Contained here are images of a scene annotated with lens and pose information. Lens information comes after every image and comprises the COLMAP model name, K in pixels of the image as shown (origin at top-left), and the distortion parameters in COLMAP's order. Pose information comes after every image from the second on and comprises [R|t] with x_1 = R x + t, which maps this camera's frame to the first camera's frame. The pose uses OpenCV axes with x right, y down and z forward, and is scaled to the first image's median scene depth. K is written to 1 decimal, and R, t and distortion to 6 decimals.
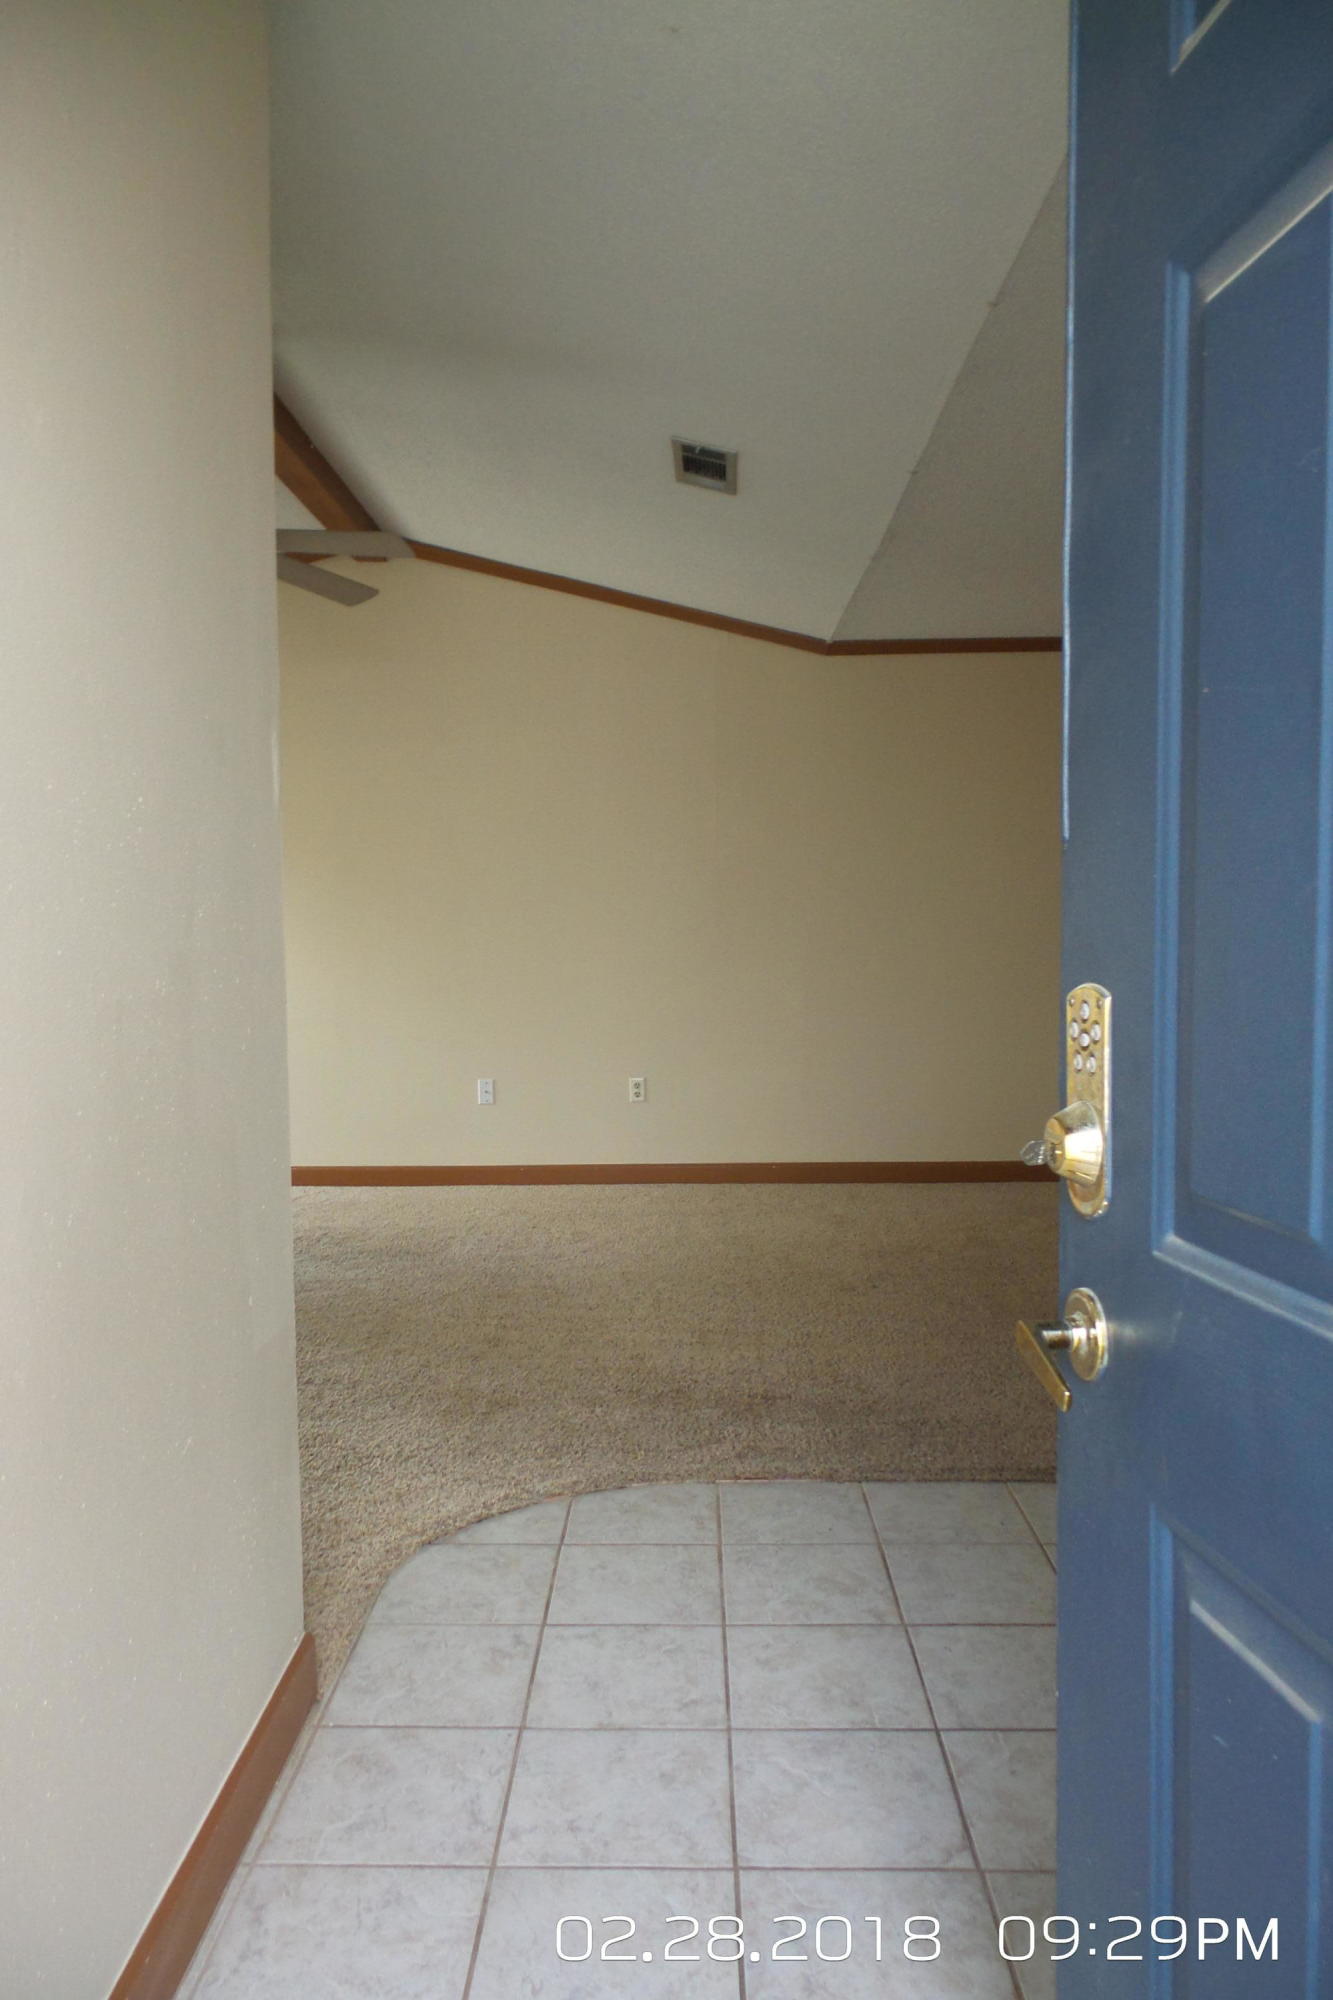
lens RADIAL K [[1377.6, 0, 667.5], [0, 1377.6, 1006.0], [0, 0, 1]] dist [0.006233, -0.004212]
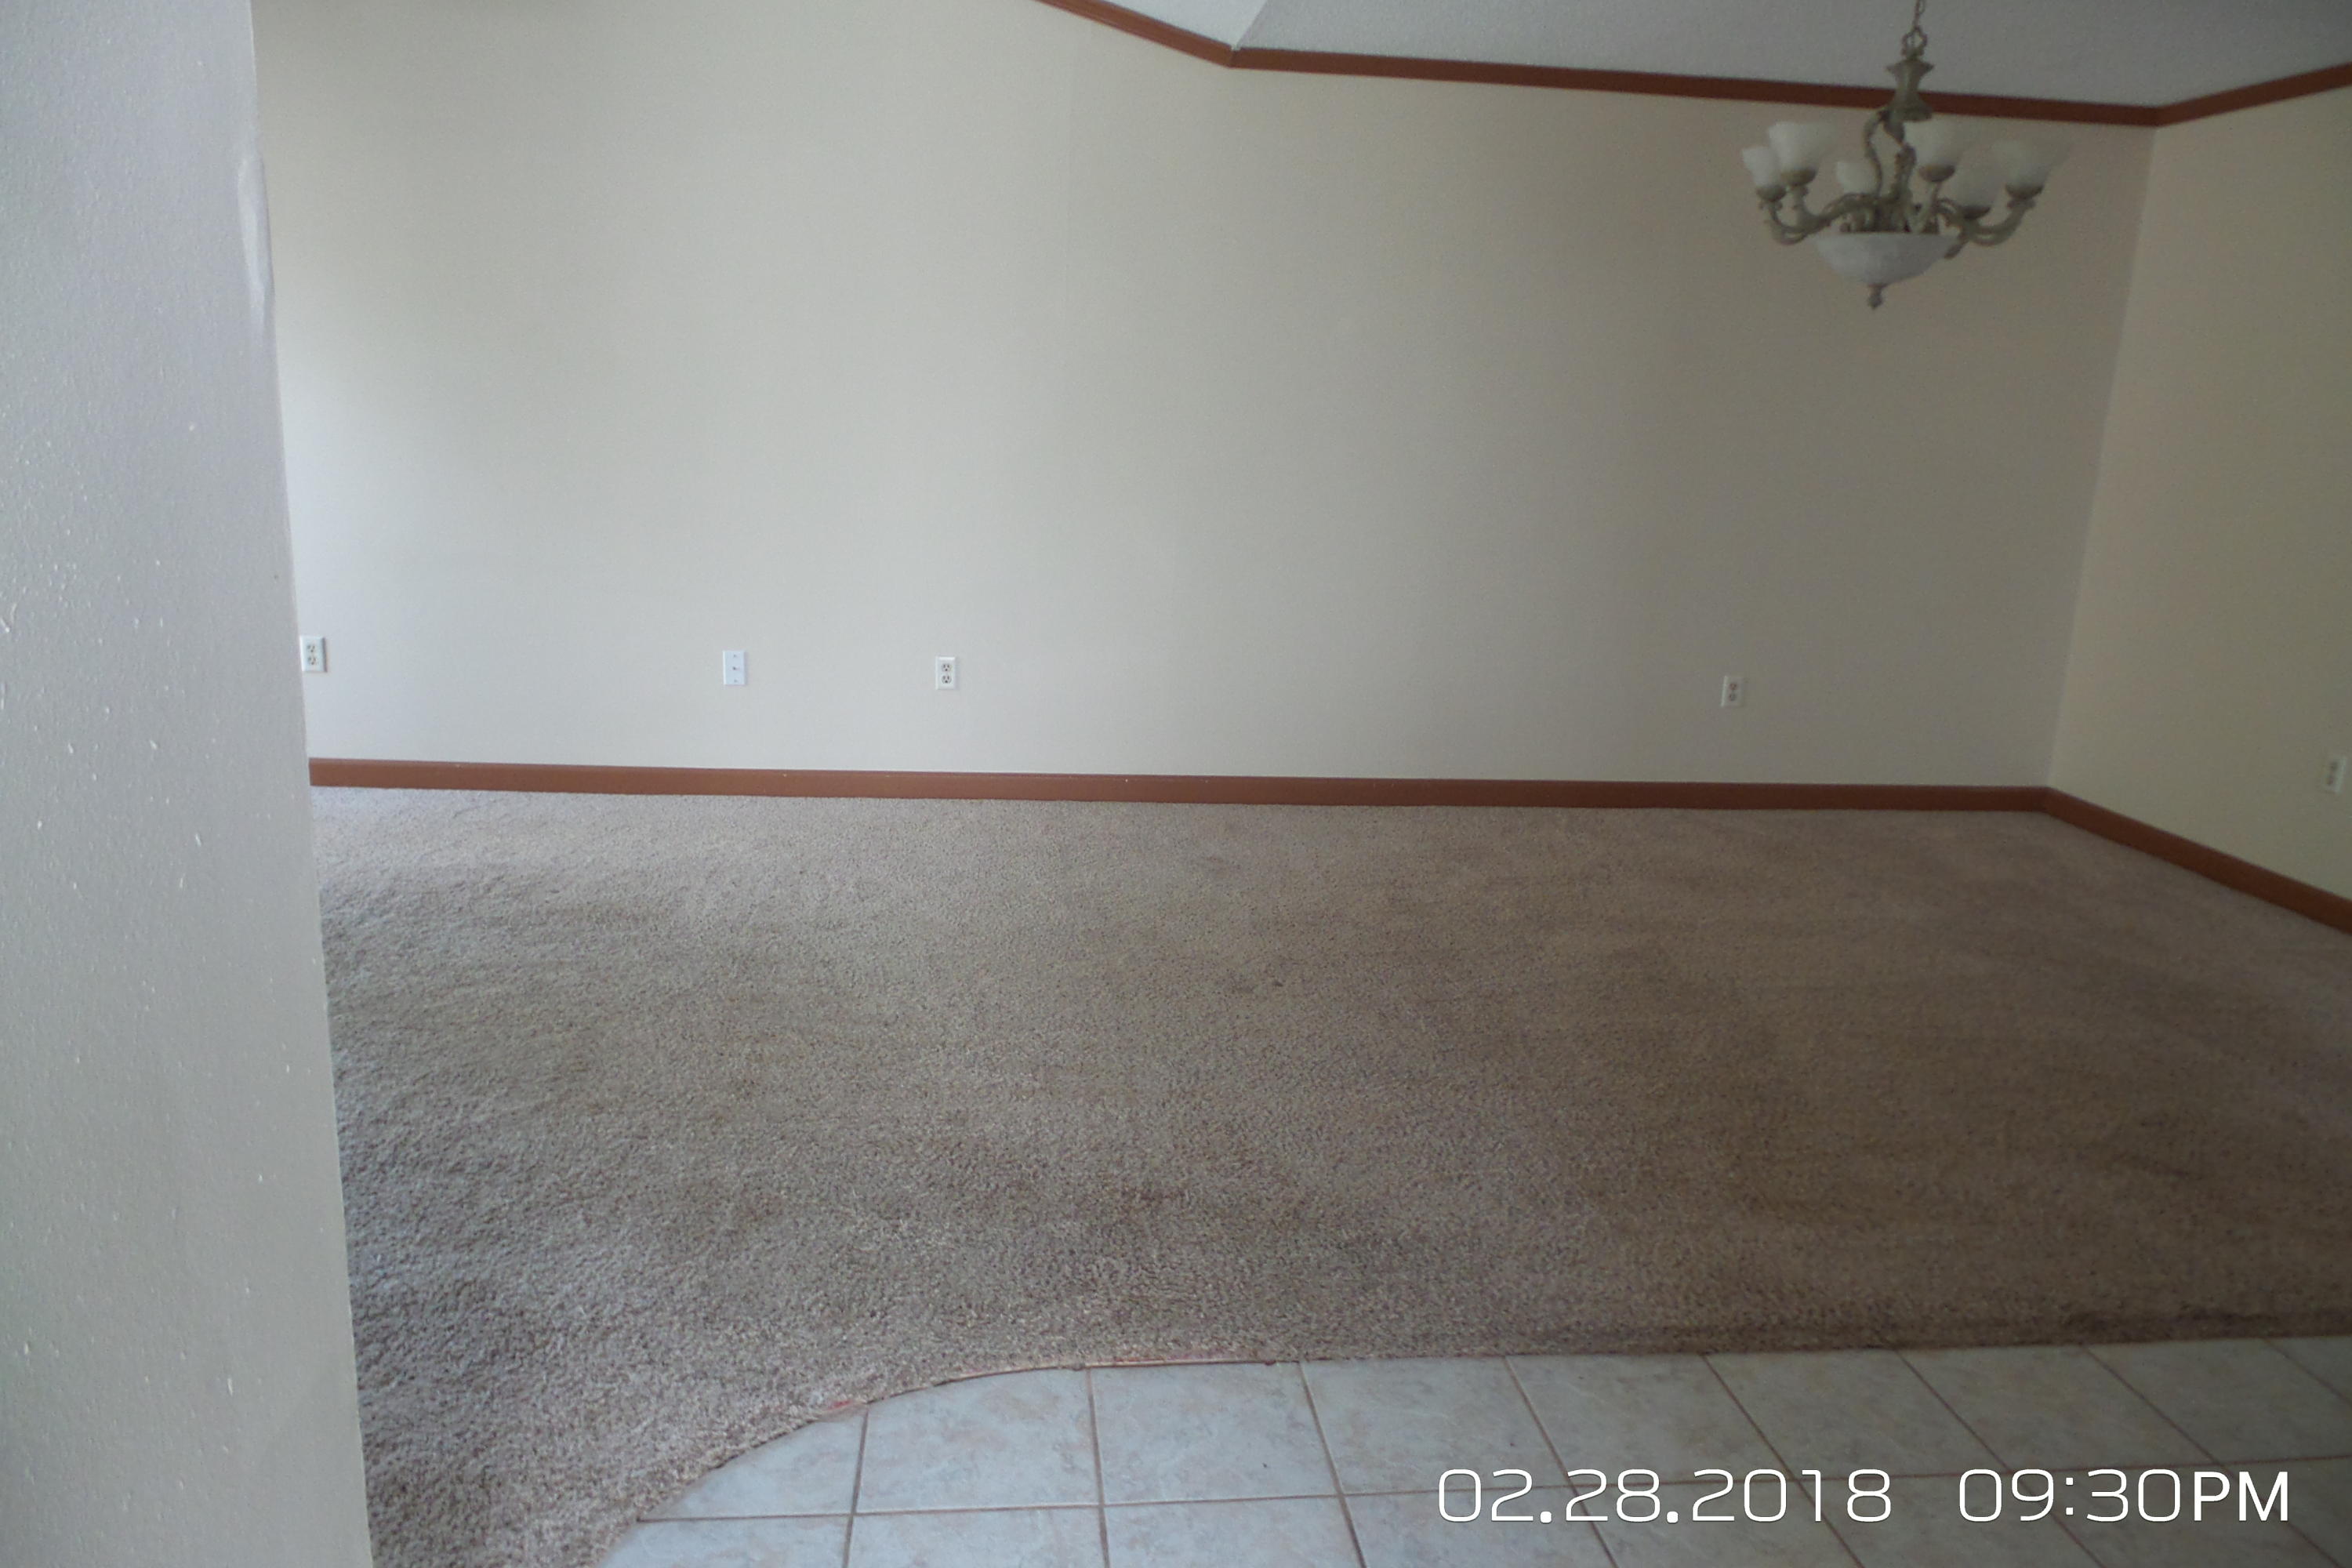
lens RADIAL K [[1620.0, 0, 1181.3], [0, 1620.0, 779.0], [0, 0, 1]] dist [0.006233, -0.004212]
pose [[0.990075, 0.022648, 0.138700, -0.030519], [-0.045651, 0.985238, 0.164992, -0.059517], [-0.132916, -0.169686, 0.976494, 0.242634]]
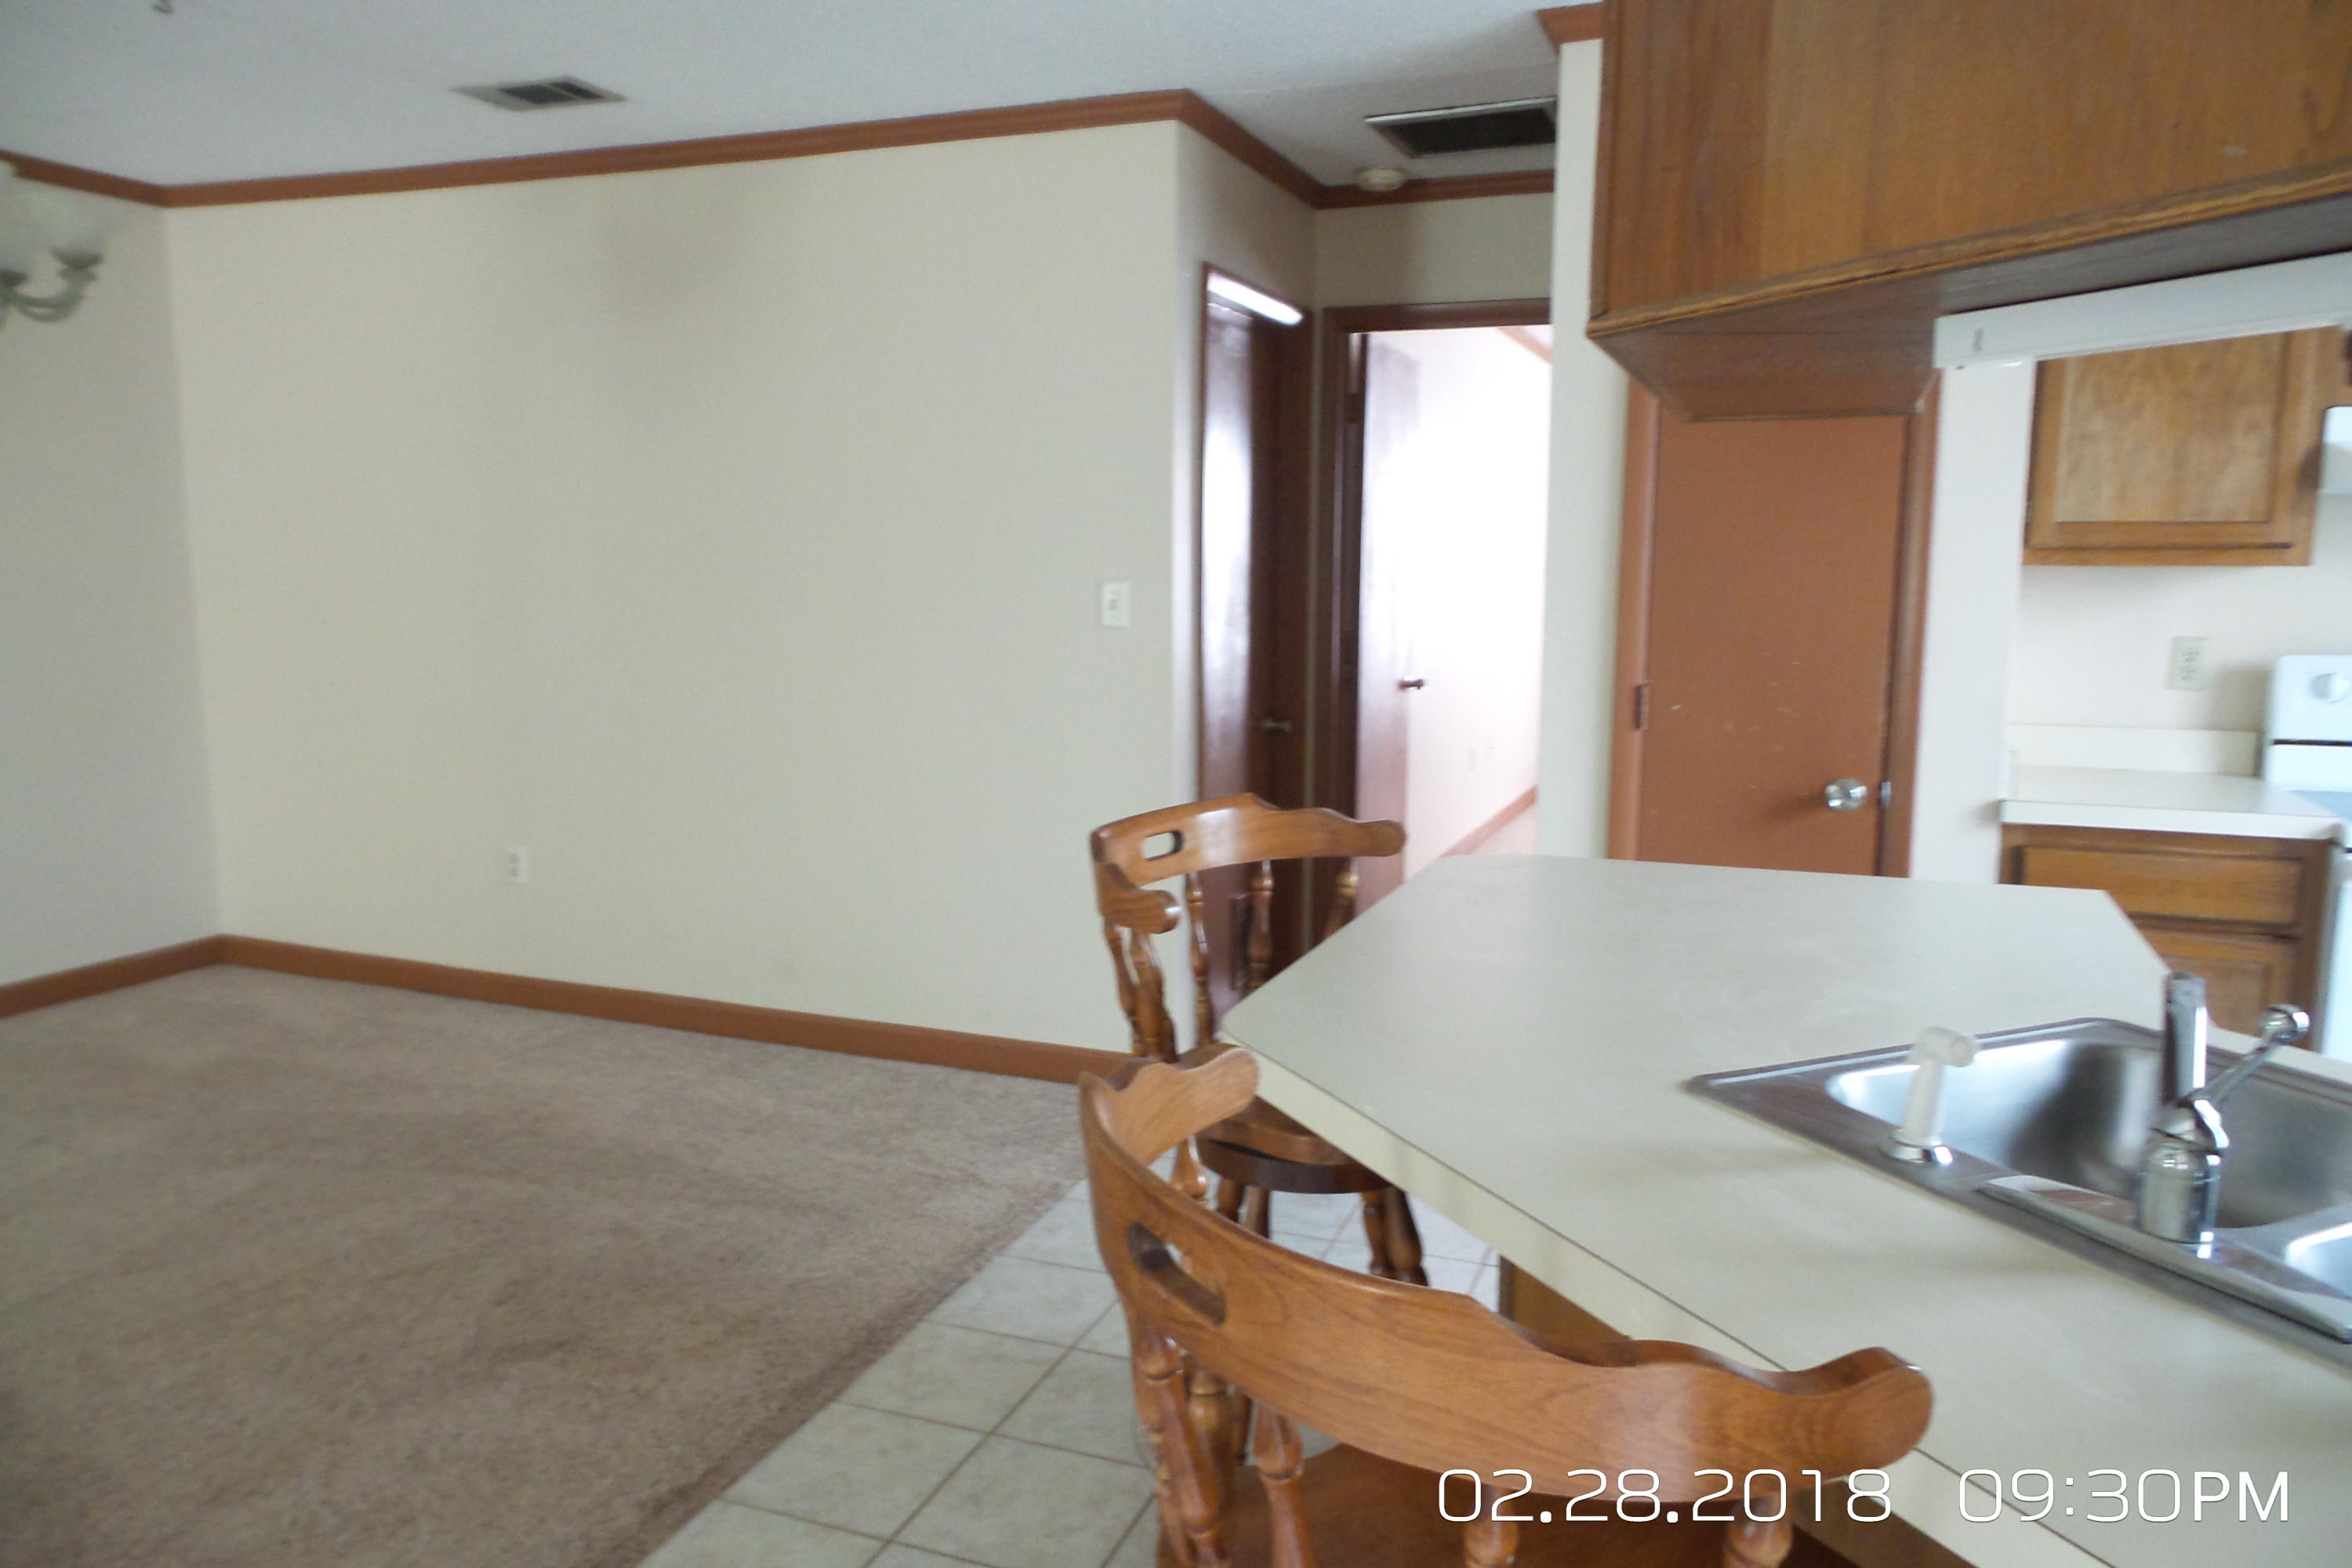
lens RADIAL K [[1620.0, 0, 1179.7], [0, 1620.0, 799.6], [0, 0, 1]] dist [0.006233, -0.004212]
pose [[0.344167, -0.123047, 0.930811, 0.019413], [0.037471, 0.992386, 0.117331, -0.083553], [-0.938161, -0.005503, 0.346157, 0.431050]]
